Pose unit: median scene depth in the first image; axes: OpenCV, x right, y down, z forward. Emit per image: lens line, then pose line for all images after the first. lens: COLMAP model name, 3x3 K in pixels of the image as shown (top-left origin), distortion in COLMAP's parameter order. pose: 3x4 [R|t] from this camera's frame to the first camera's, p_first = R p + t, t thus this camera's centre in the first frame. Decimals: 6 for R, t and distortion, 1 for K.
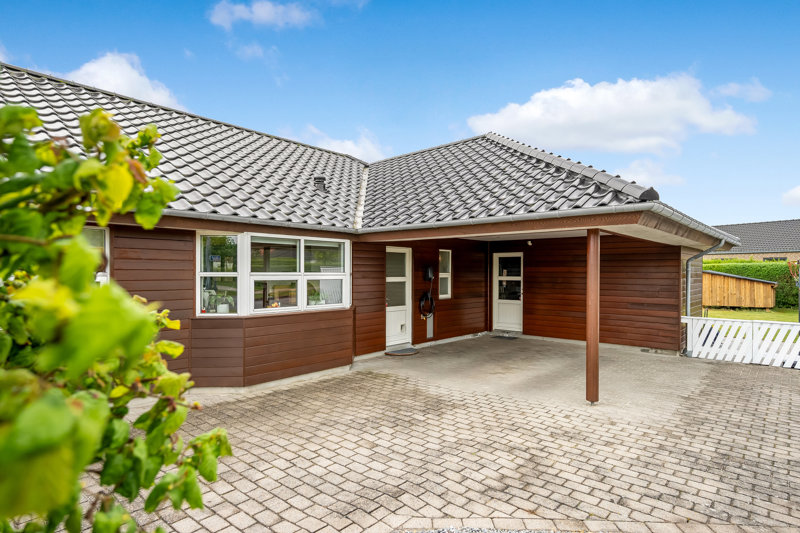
lens RADIAL K [[432.9, 0, 400.8], [0, 432.9, 268.0], [0, 0, 1]] dist [0.005955, 0.000003]
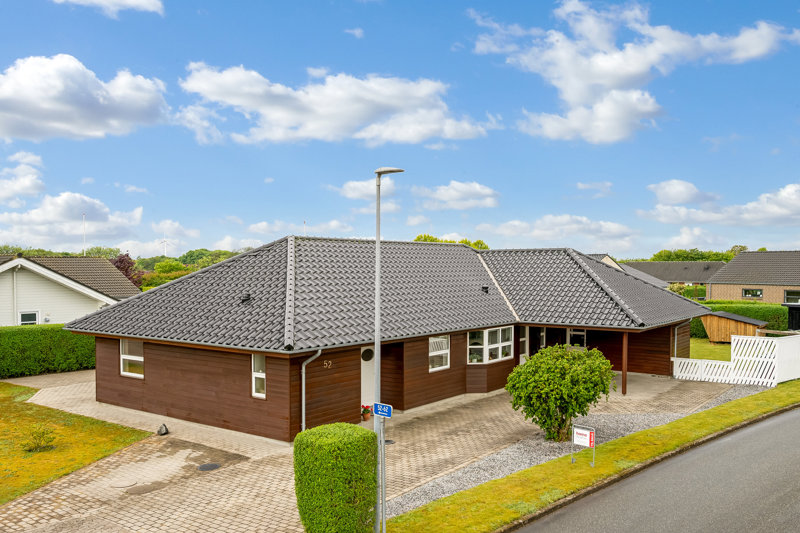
lens RADIAL K [[705.6, 0, 401.5], [0, 705.6, 267.1], [0, 0, 1]] dist [-0.013361, -0.000773]
pose [[0.995596, -0.003945, 0.093667, -1.112449], [0.002486, 0.999874, 0.015680, -0.456293], [-0.093717, -0.015379, 0.995480, -2.664526]]
